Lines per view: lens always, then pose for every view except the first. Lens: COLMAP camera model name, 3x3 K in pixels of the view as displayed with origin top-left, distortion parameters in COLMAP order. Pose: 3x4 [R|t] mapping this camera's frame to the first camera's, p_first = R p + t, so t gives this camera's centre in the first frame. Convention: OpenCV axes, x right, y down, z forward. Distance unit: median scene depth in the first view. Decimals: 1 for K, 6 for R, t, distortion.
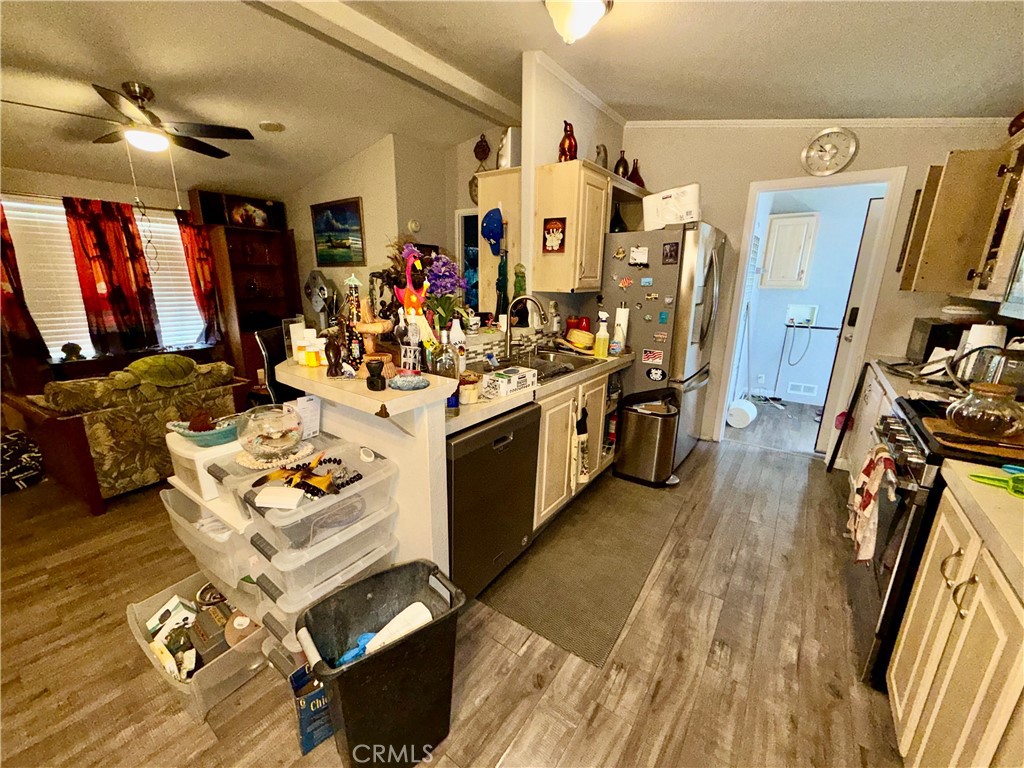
lens RADIAL K [[406.0, 0, 509.8], [0, 406.0, 384.1], [0, 0, 1]] dist [-0.001302, -0.000181]
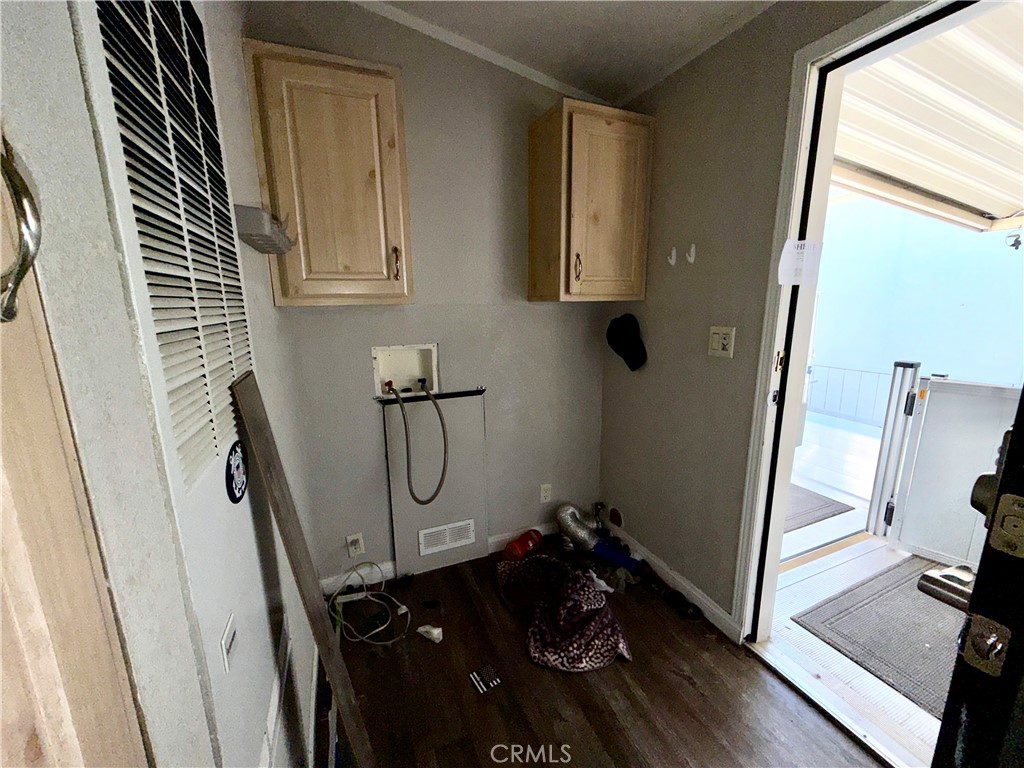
lens RADIAL K [[406.0, 0, 515.9], [0, 406.0, 384.8], [0, 0, 1]] dist [-0.001302, -0.000181]
pose [[0.510872, -0.183696, 0.839801, 0.437220], [0.229564, 0.970578, 0.072653, -0.162286], [-0.828439, 0.155671, 0.538011, 0.700950]]
